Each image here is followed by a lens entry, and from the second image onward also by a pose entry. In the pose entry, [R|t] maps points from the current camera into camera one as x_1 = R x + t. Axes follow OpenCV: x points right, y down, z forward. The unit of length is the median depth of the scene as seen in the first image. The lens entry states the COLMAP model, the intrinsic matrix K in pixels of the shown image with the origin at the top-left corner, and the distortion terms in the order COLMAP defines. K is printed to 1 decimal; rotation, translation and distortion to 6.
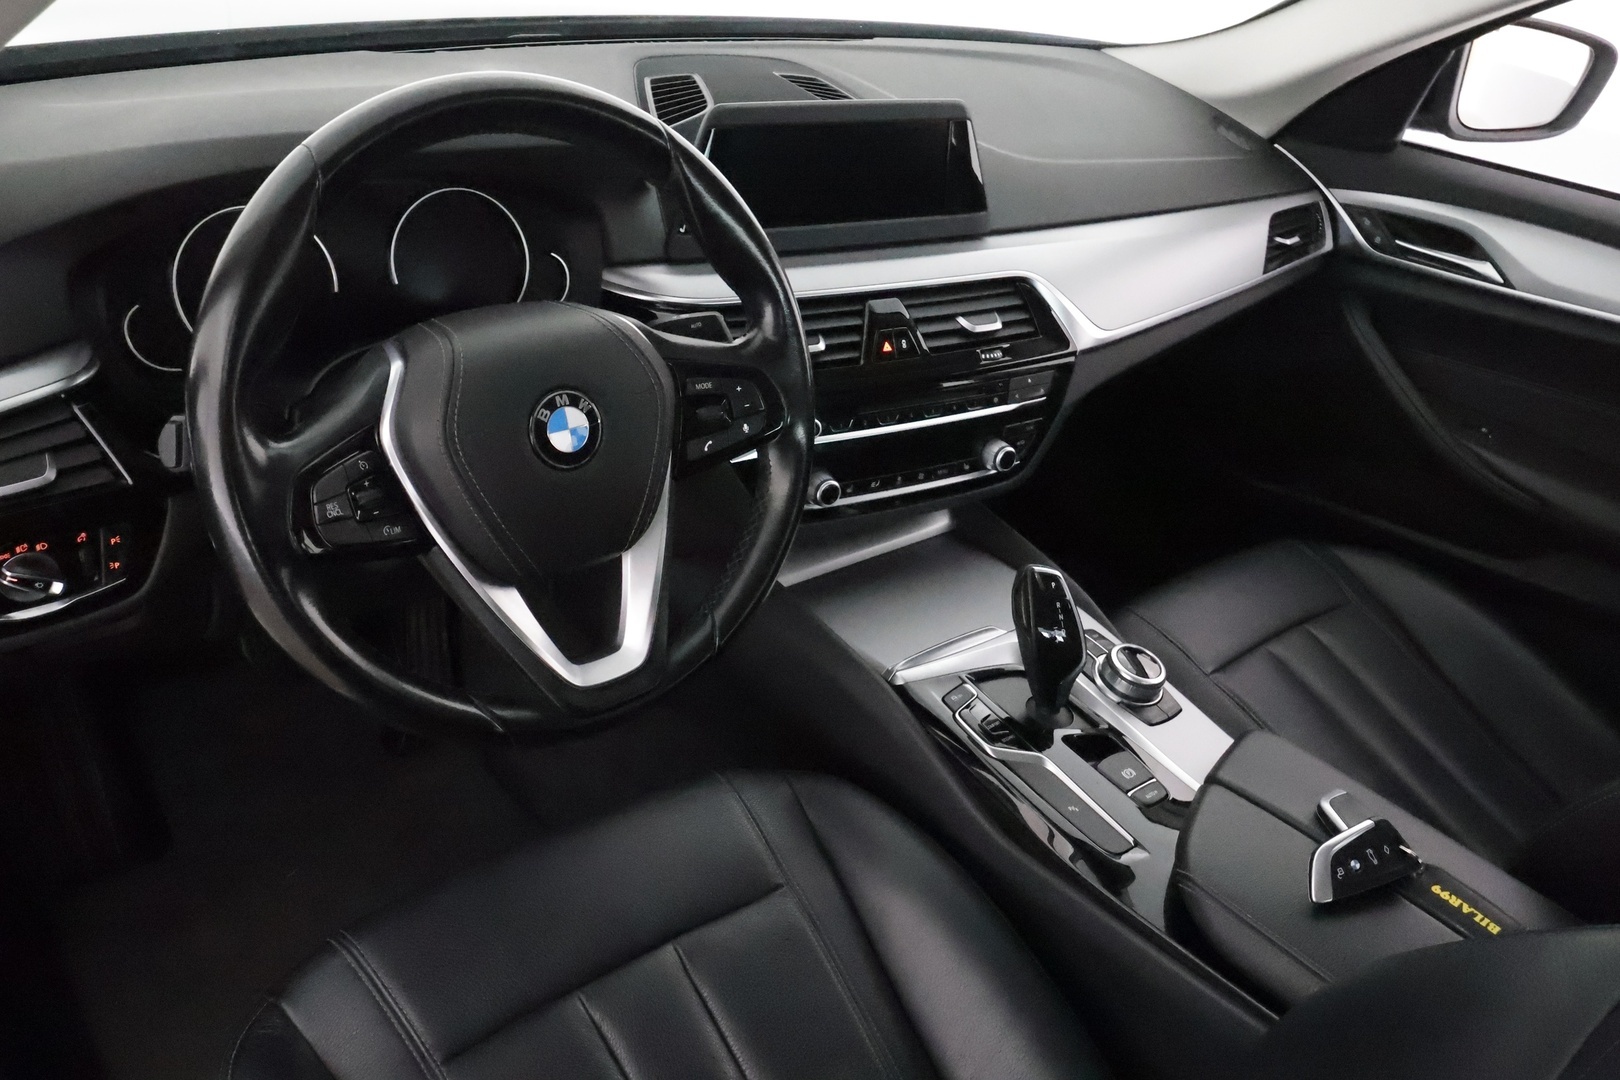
lens RADIAL K [[1283.9, 0, 818.2], [0, 1283.9, 541.7], [0, 0, 1]] dist [0.003583, -0.002225]
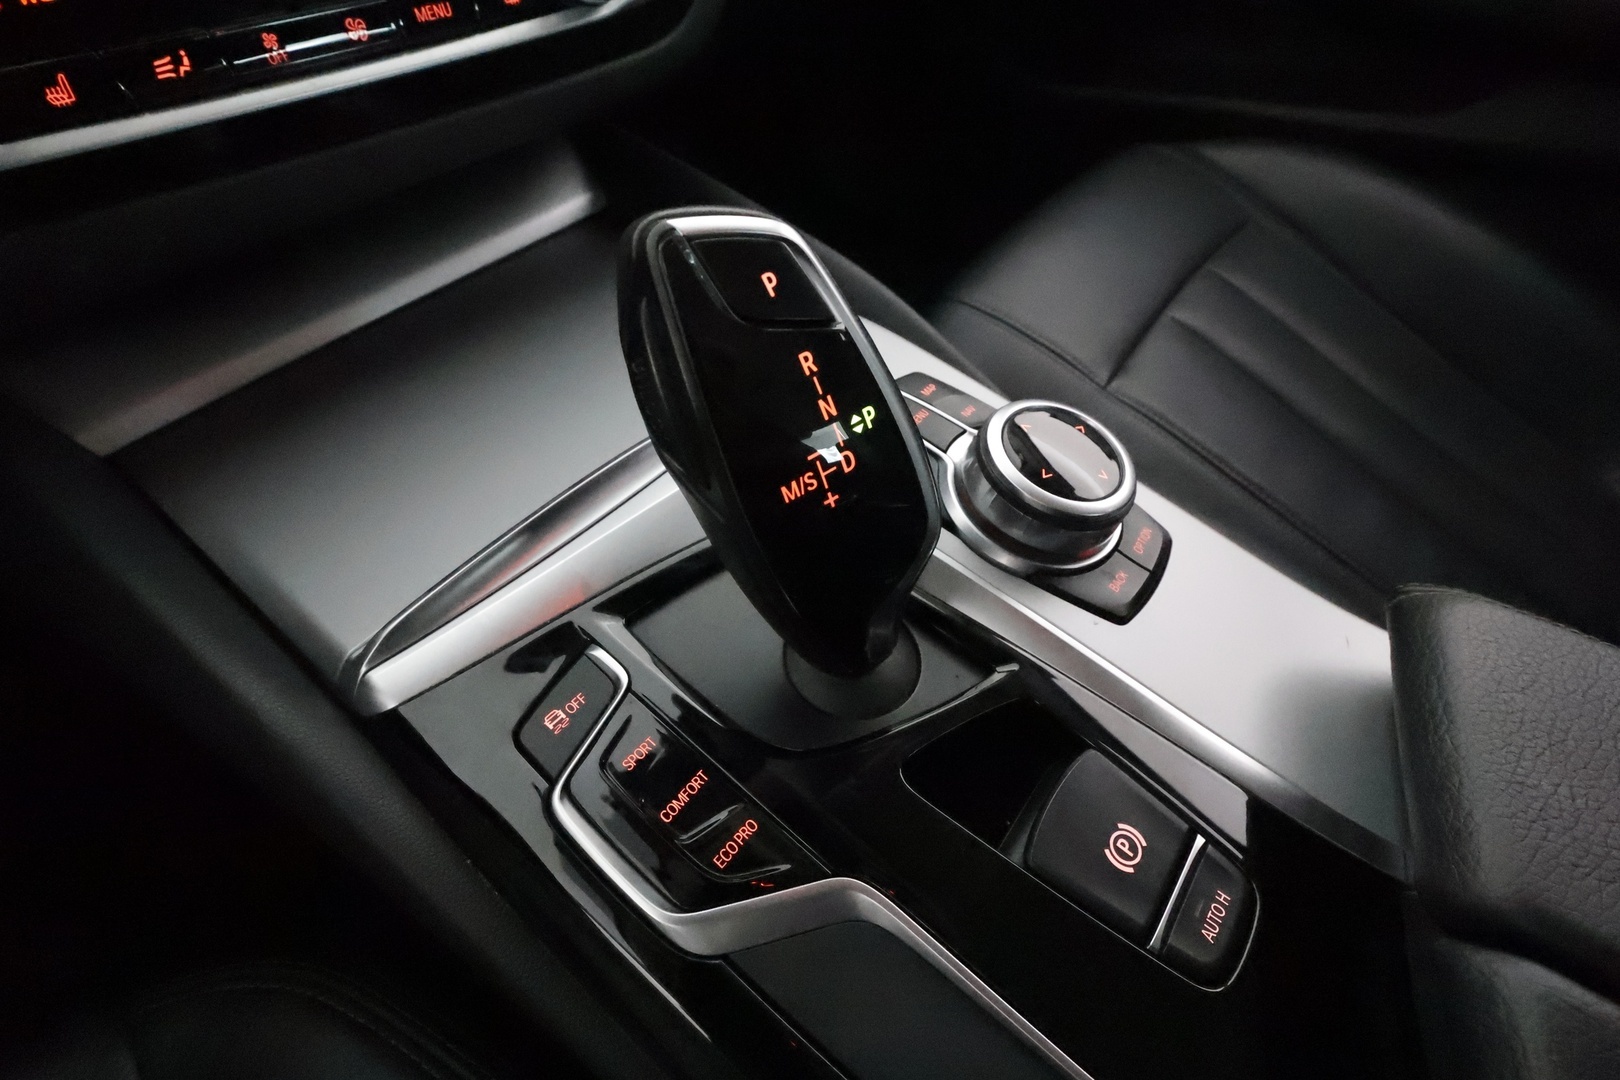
lens RADIAL K [[728.3, 0, 810.0], [0, 728.3, 540.0], [0, 0, 1]] dist [-0.001189, 0.000039]
pose [[0.968168, -0.244220, 0.054845, 0.157084], [0.212638, 0.918087, 0.334517, 0.031530], [-0.132049, -0.312206, 0.940792, 0.779692]]
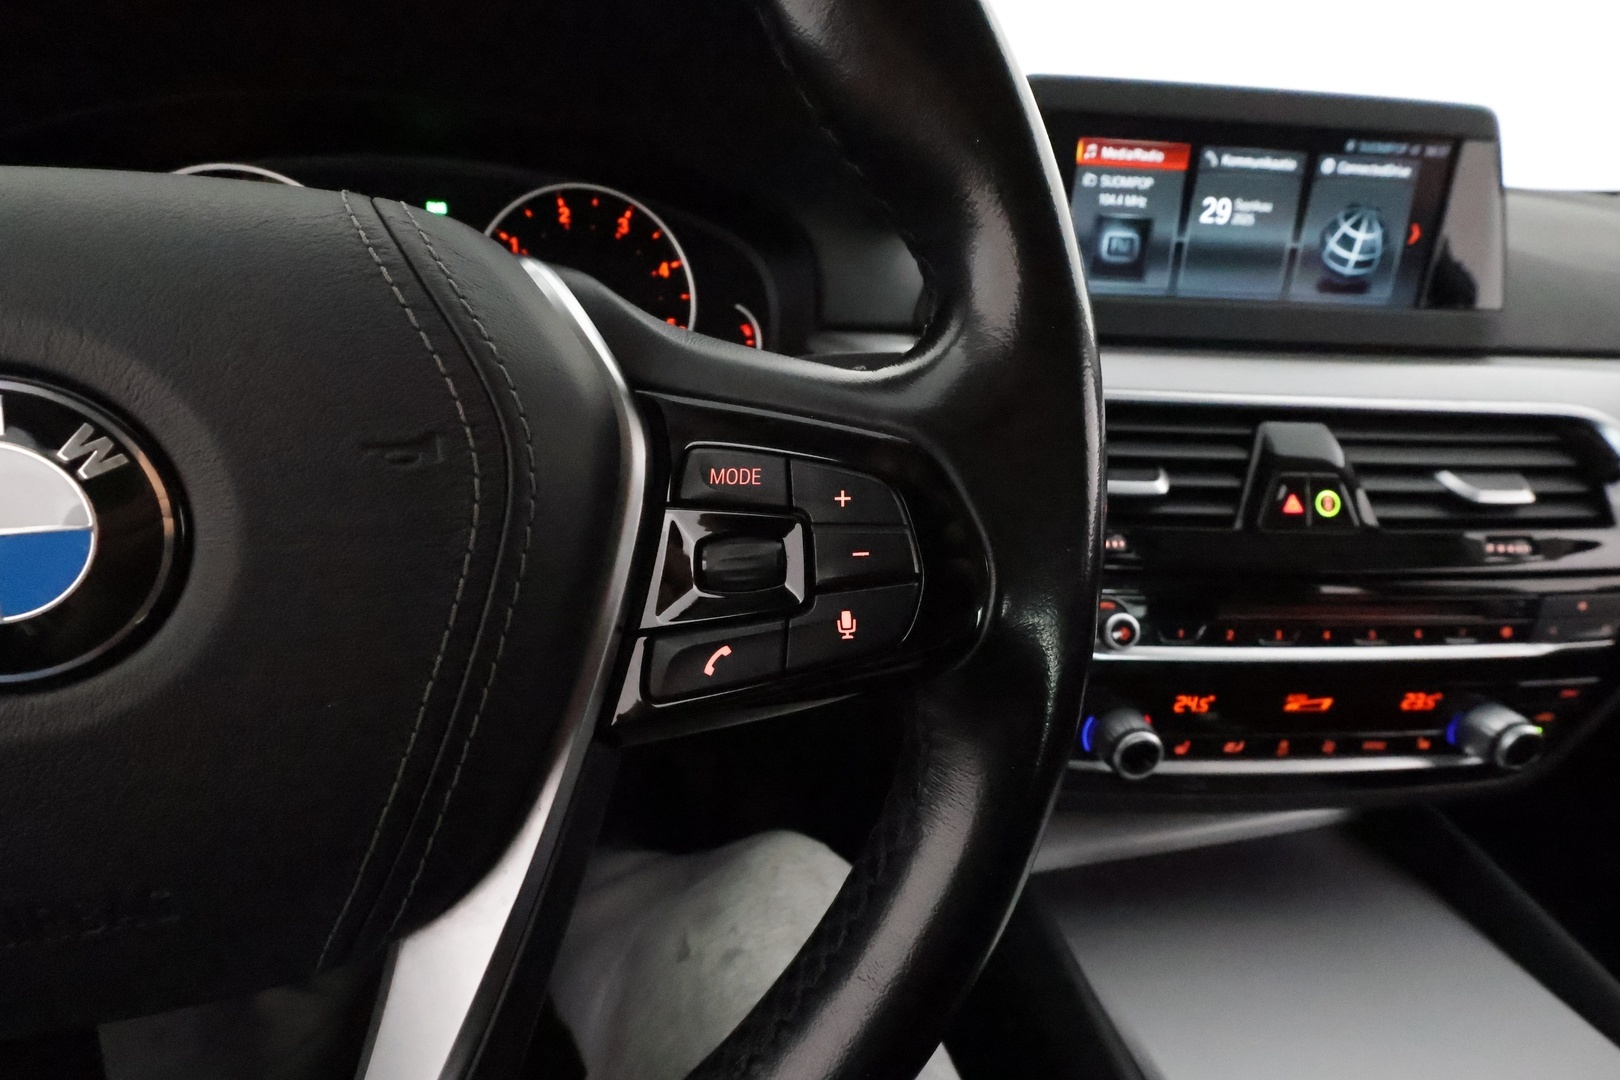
lens RADIAL K [[750.9, 0, 810.0], [0, 750.9, 540.0], [0, 0, 1]] dist [0.000122, 0.000036]
pose [[0.893676, 0.121531, -0.431941, 0.009769], [-0.181307, 0.978344, -0.099853, -0.067051], [0.410452, 0.167550, 0.896357, 0.624212]]
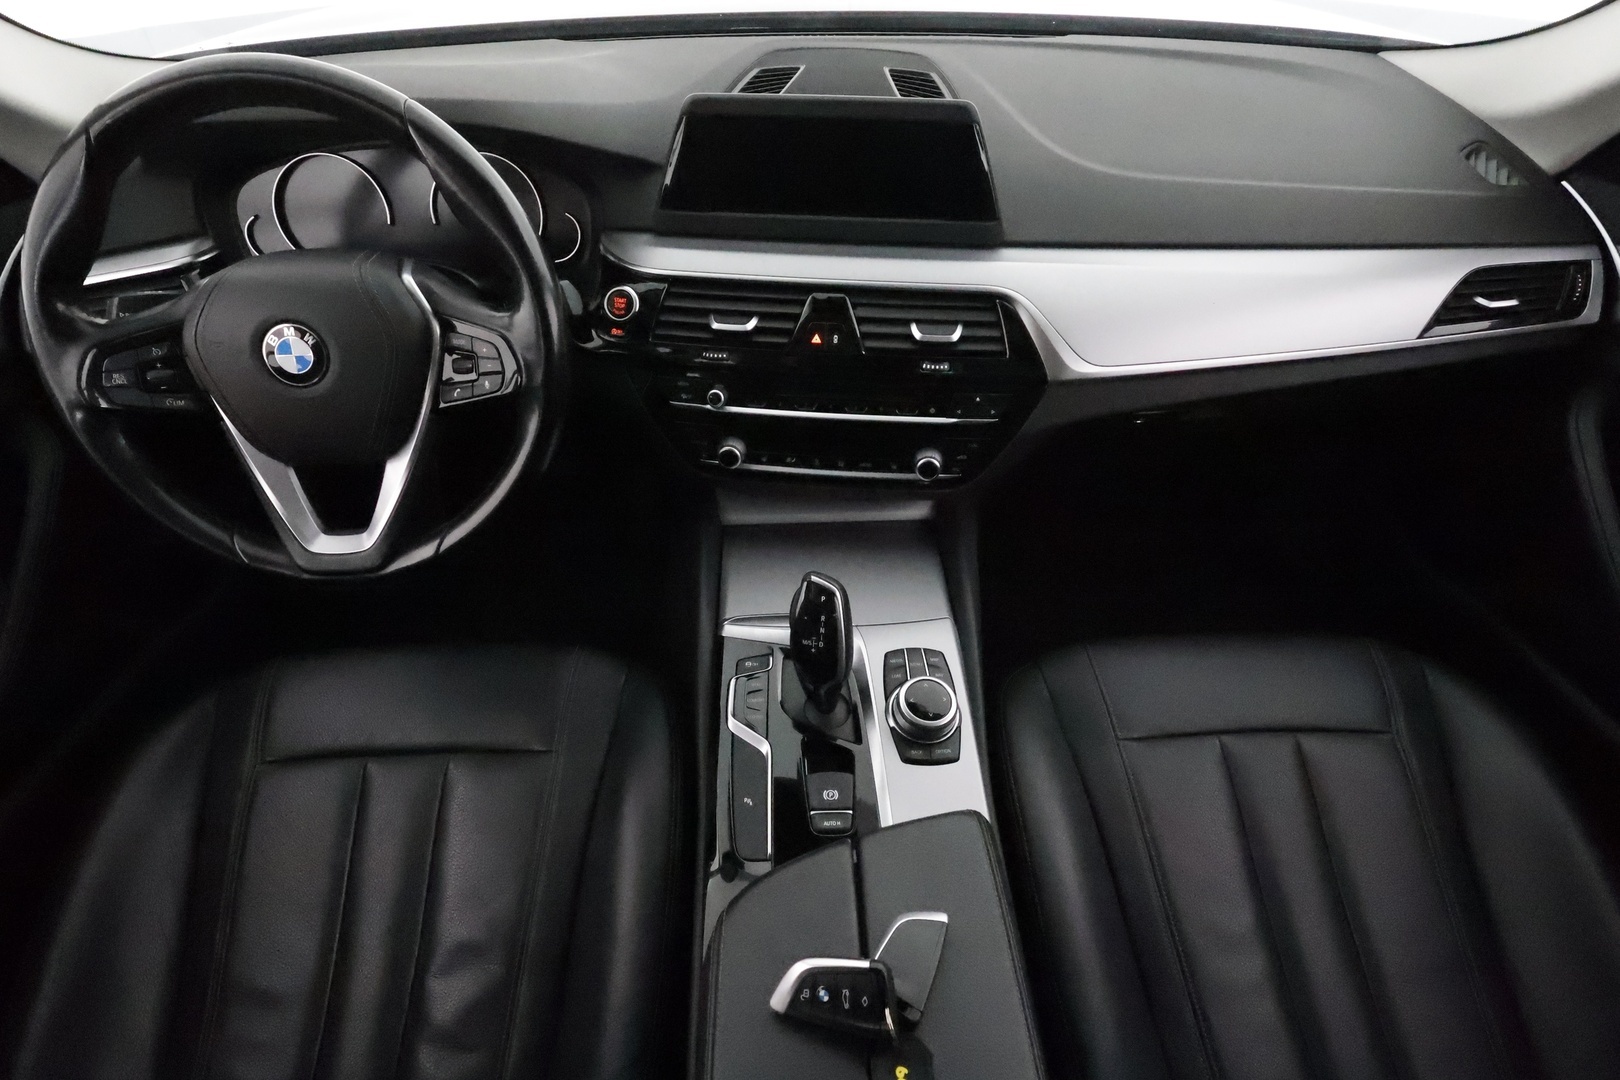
lens RADIAL K [[907.0, 0, 810.0], [0, 907.0, 540.0], [0, 0, 1]] dist [0.002128, 0.001217]
pose [[0.798962, 0.302828, -0.519572, 0.490106], [-0.230213, 0.952165, 0.200956, -0.141205], [0.555574, -0.040944, 0.830459, 0.354695]]
